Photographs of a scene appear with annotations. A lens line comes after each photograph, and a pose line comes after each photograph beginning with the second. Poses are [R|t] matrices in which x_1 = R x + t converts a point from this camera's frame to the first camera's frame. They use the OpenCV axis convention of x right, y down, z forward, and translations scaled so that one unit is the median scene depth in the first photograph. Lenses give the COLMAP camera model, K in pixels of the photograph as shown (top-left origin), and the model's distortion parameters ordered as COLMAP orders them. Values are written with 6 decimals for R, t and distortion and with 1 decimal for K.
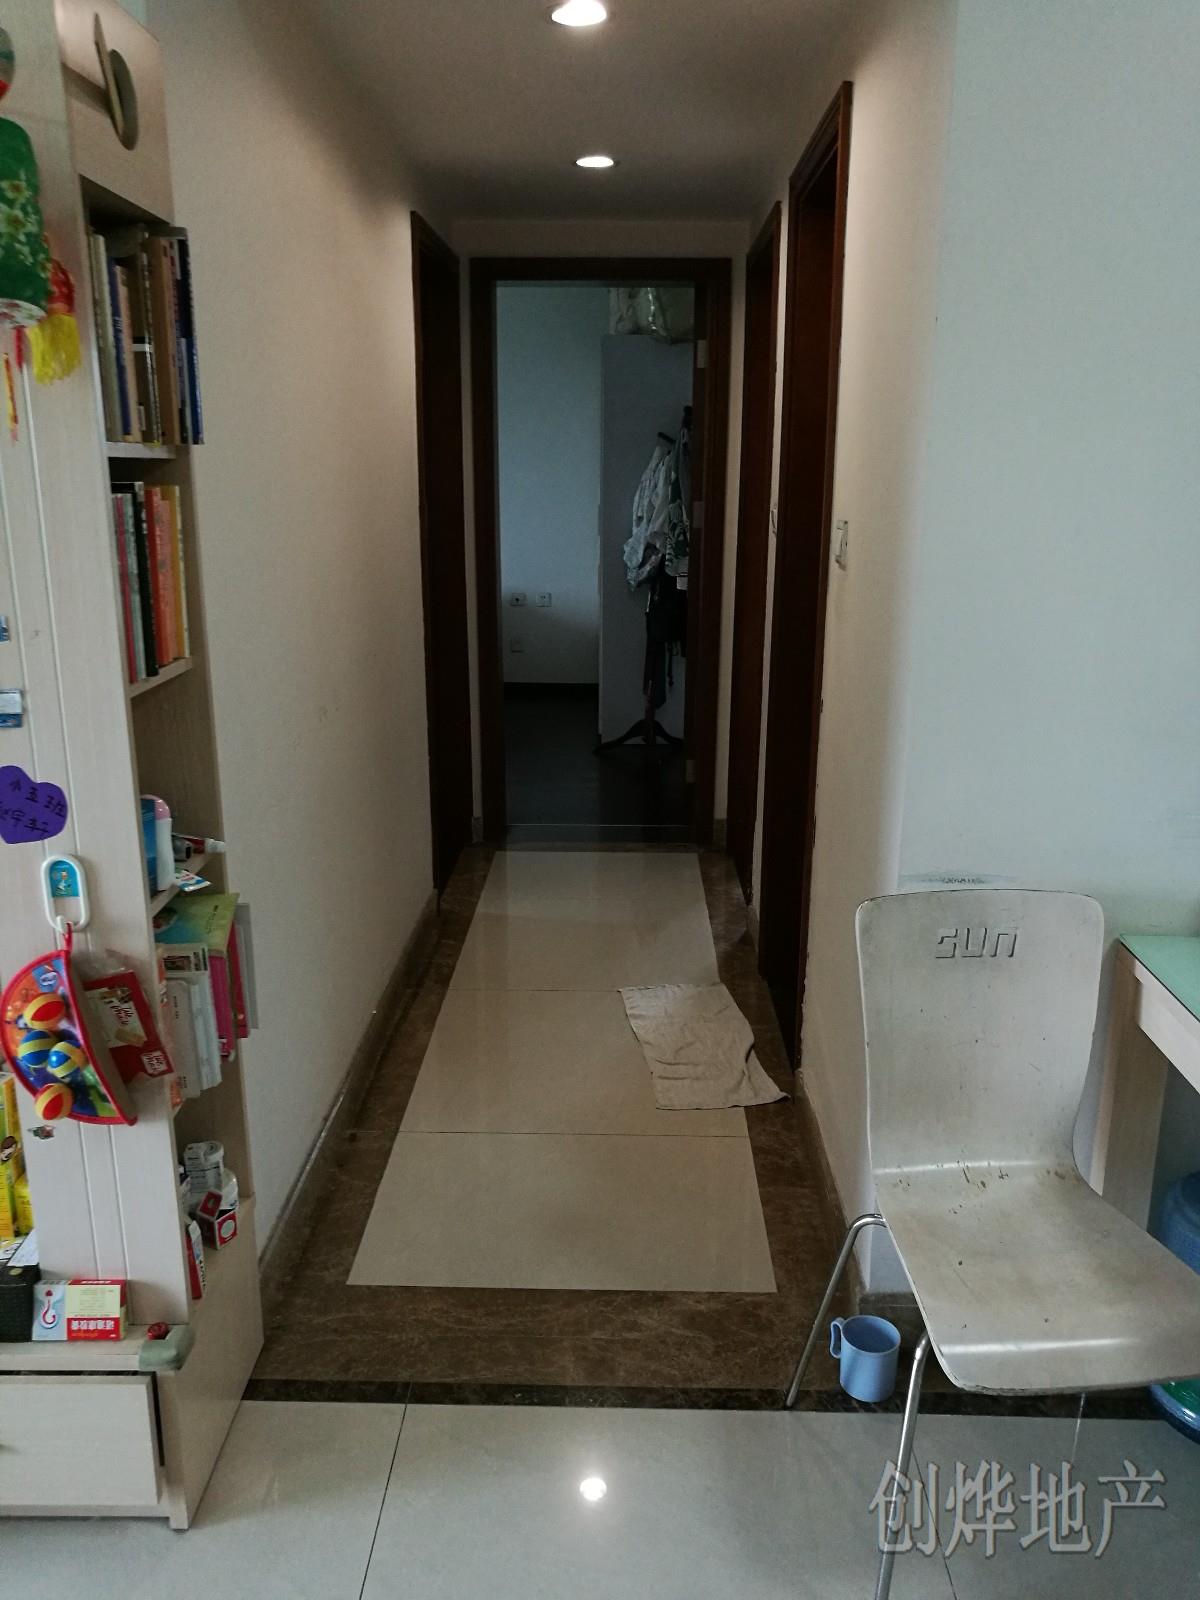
lens RADIAL K [[1266.1, 0, 600.1], [0, 1266.1, 801.7], [0, 0, 1]] dist [-0.010955, -0.003825]
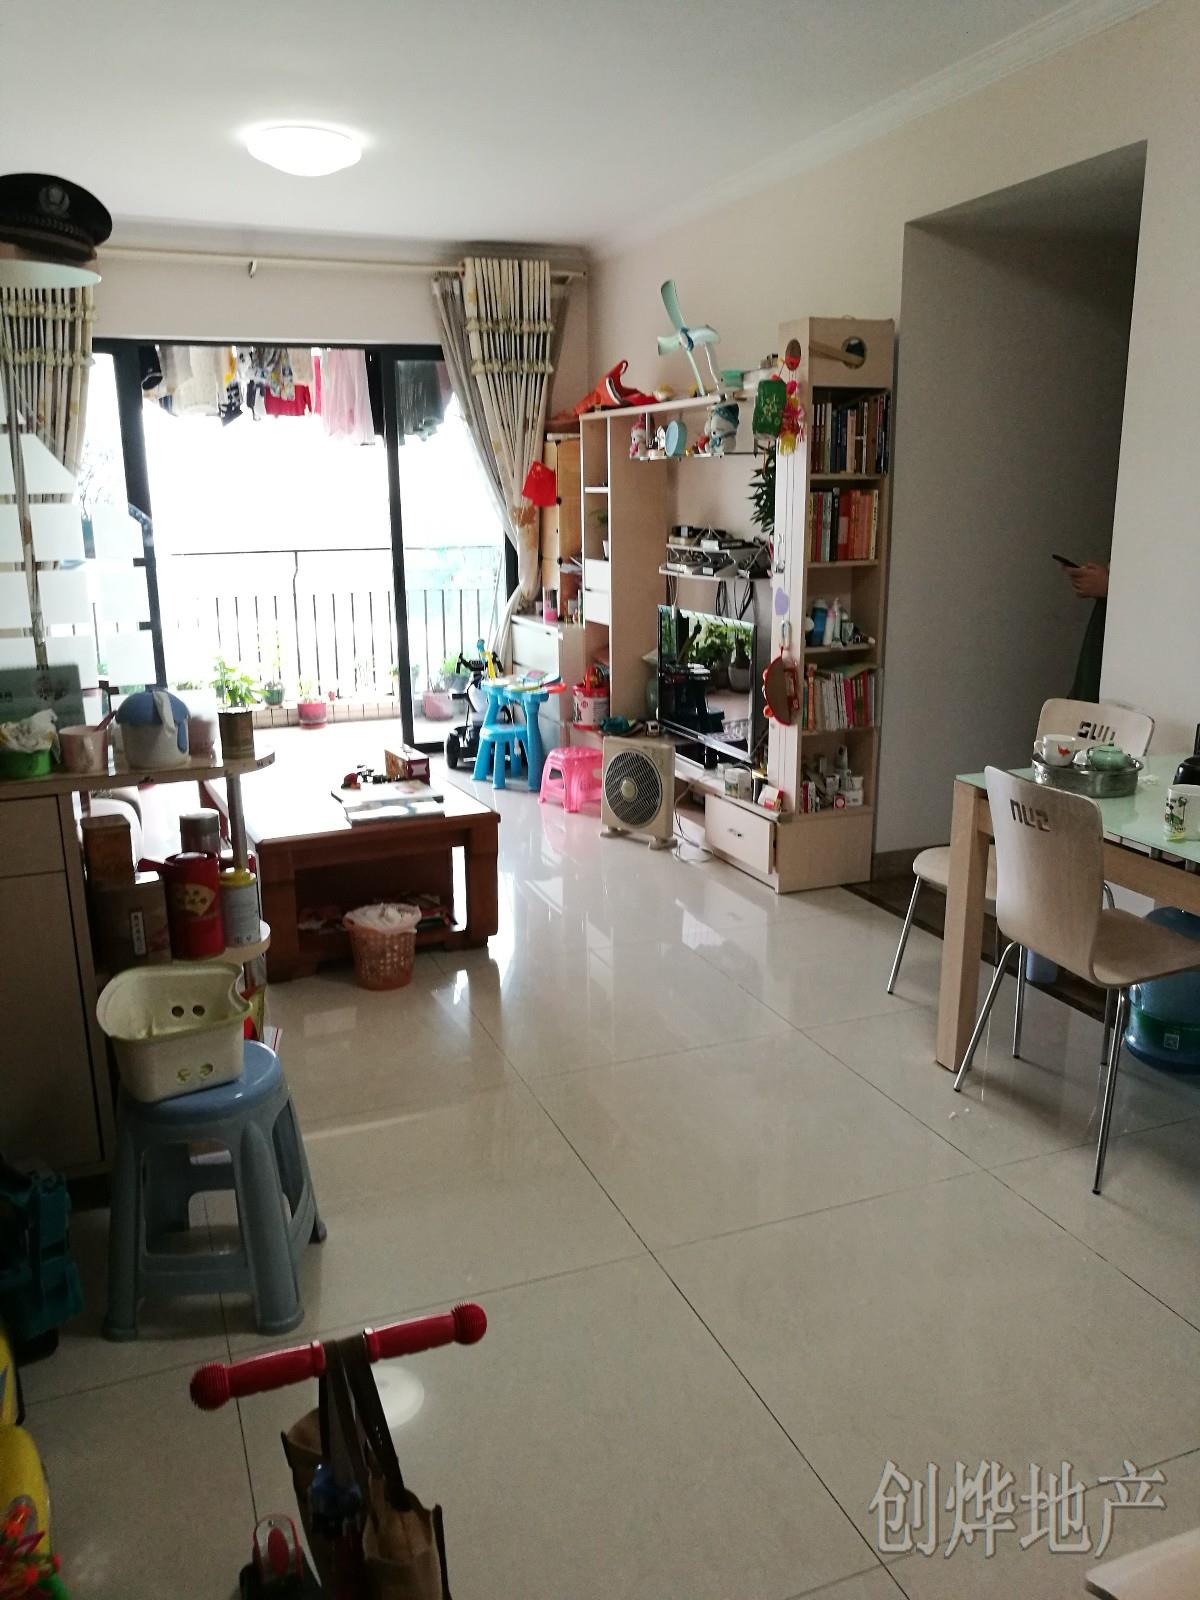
lens RADIAL K [[1266.1, 0, 599.2], [0, 1266.1, 801.3], [0, 0, 1]] dist [-0.010955, -0.003825]
pose [[0.393296, 0.219189, -0.892902, 1.873906], [-0.221605, 0.965134, 0.139310, 0.120013], [0.892306, 0.143082, 0.428157, -0.479797]]
